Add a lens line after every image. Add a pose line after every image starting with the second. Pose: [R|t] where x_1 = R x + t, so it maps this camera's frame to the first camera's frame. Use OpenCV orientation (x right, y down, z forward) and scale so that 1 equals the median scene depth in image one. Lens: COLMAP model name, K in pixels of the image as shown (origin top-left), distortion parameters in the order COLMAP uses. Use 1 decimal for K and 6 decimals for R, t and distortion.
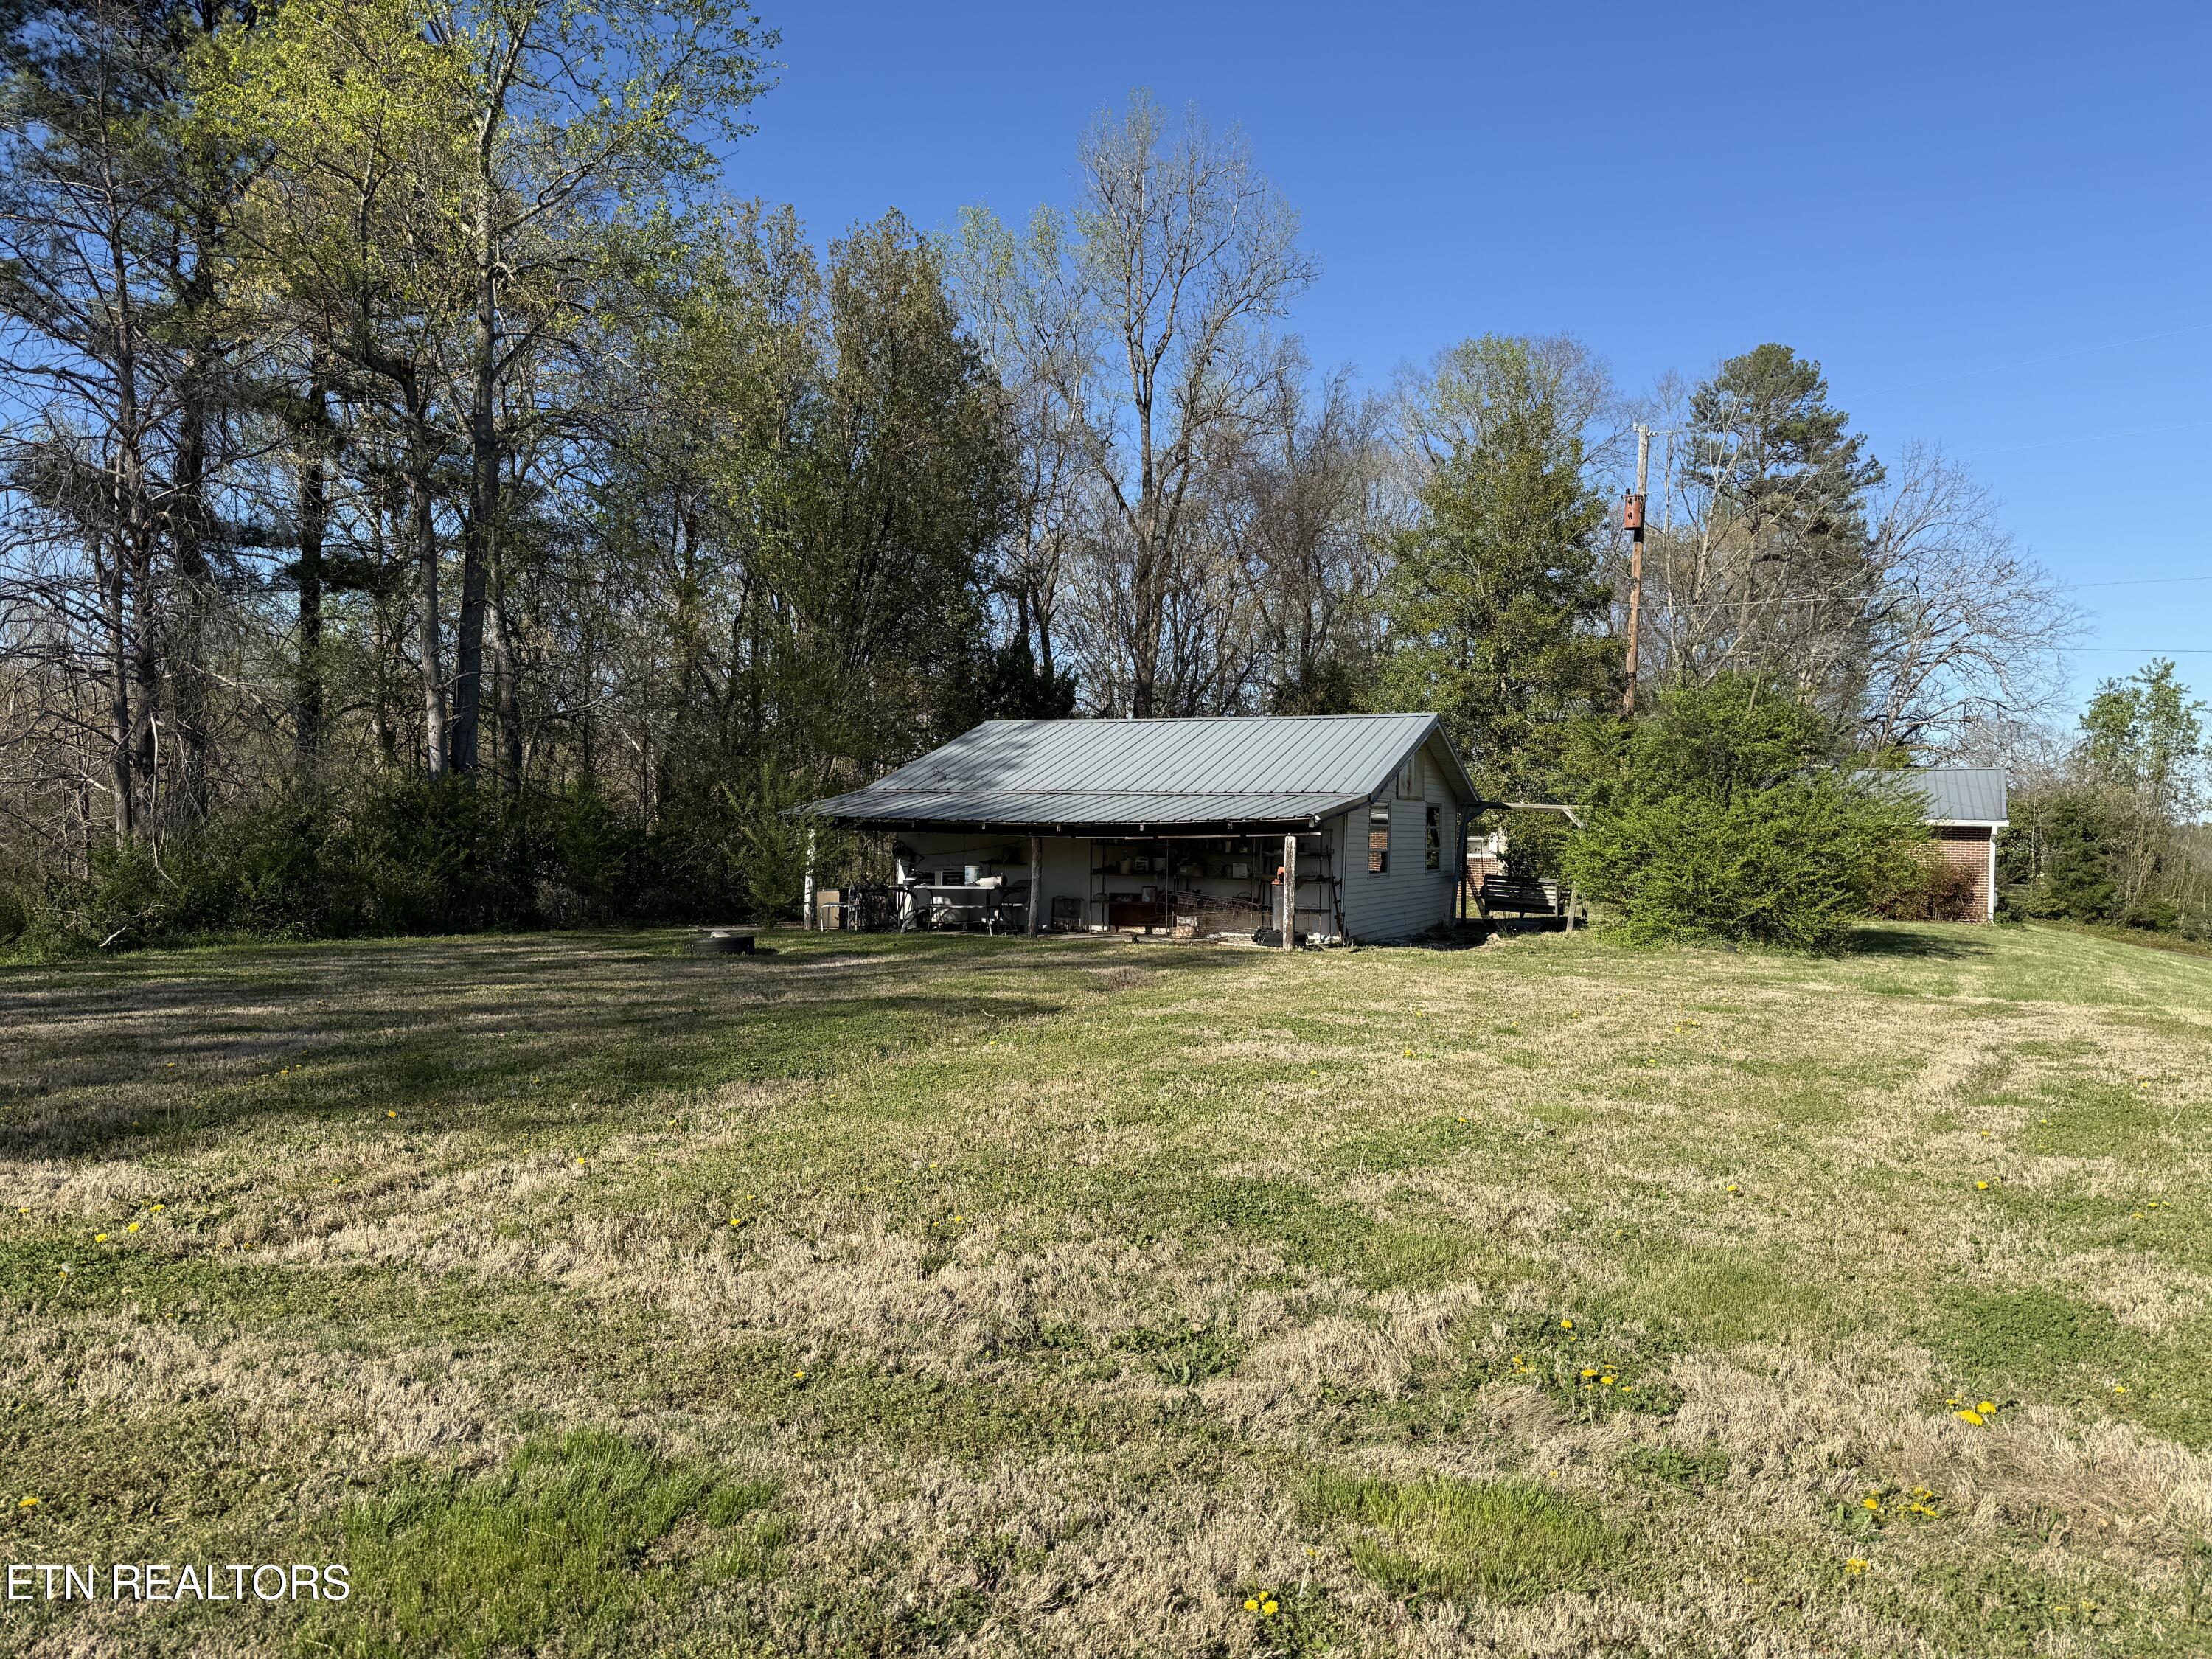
lens RADIAL K [[1552.9, 0, 1153.8], [0, 1552.9, 827.4], [0, 0, 1]] dist [0.014735, -0.021913]
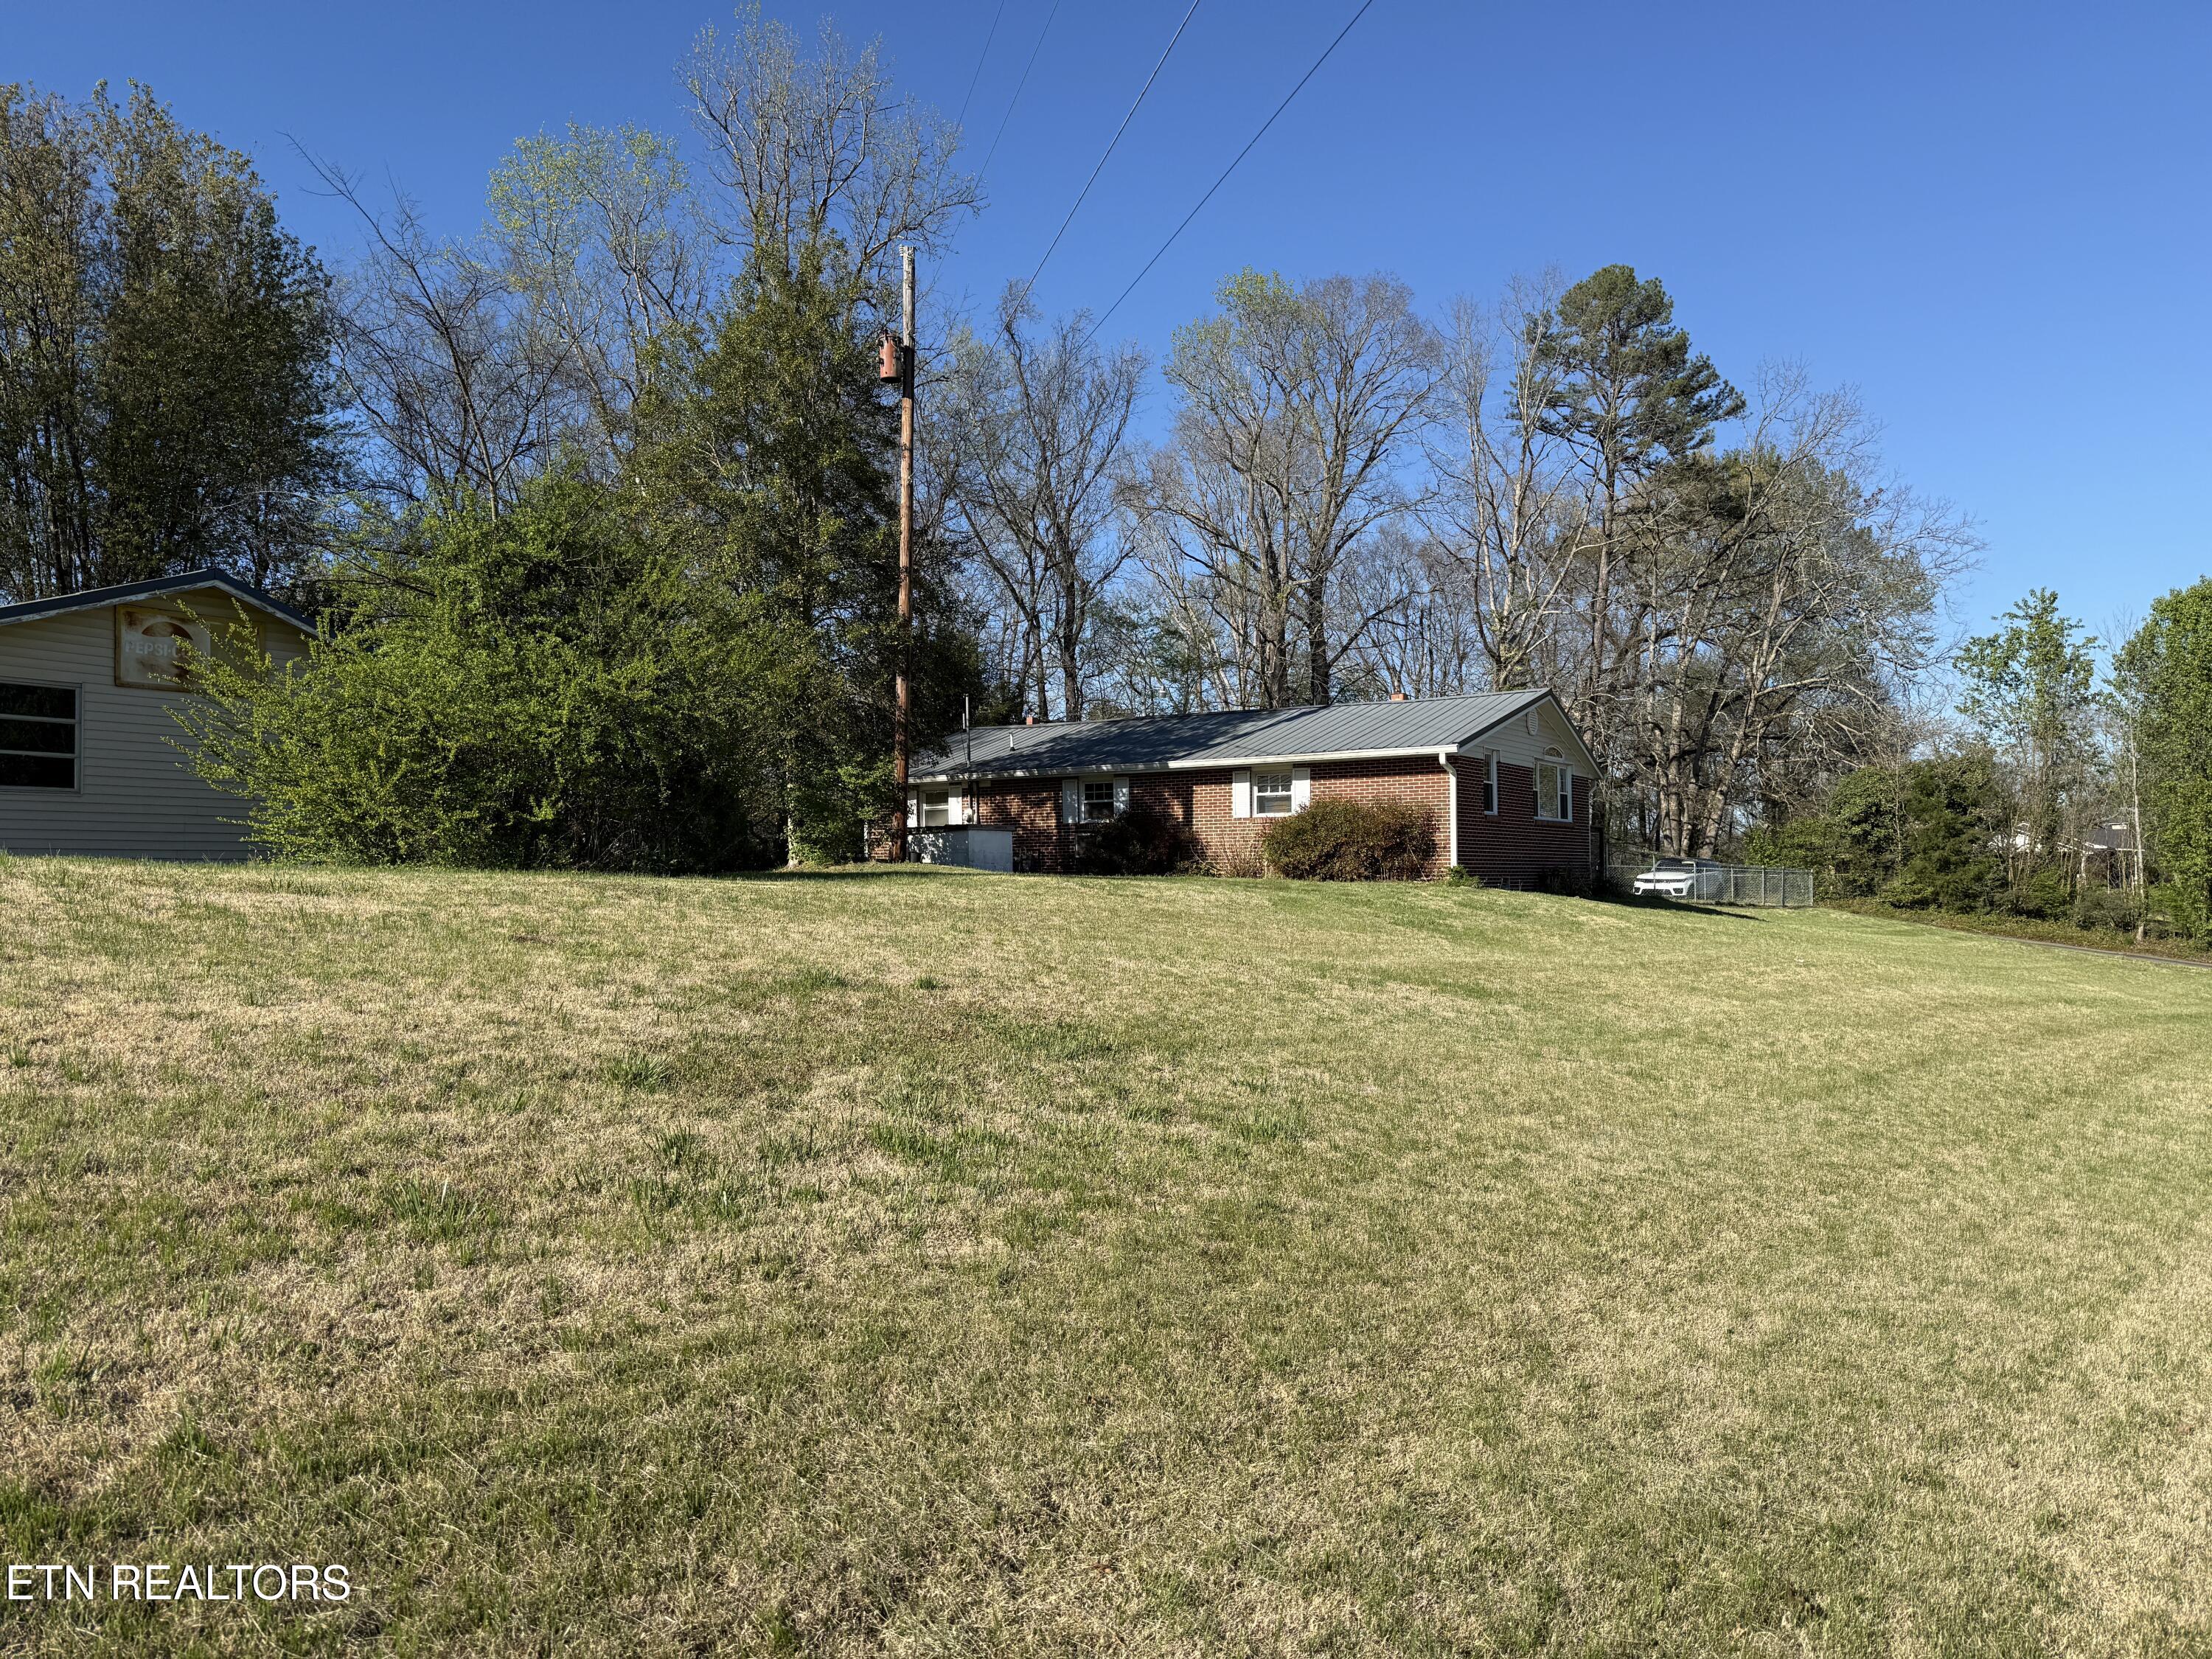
lens RADIAL K [[1549.6, 0, 1106.0], [0, 1549.6, 829.5], [0, 0, 1]] dist [0.014664, -0.059869]
pose [[0.989661, -0.029819, -0.140294, 0.271142], [0.025750, 0.999196, -0.030727, 0.031548], [0.141097, 0.026797, 0.989633, 0.124651]]
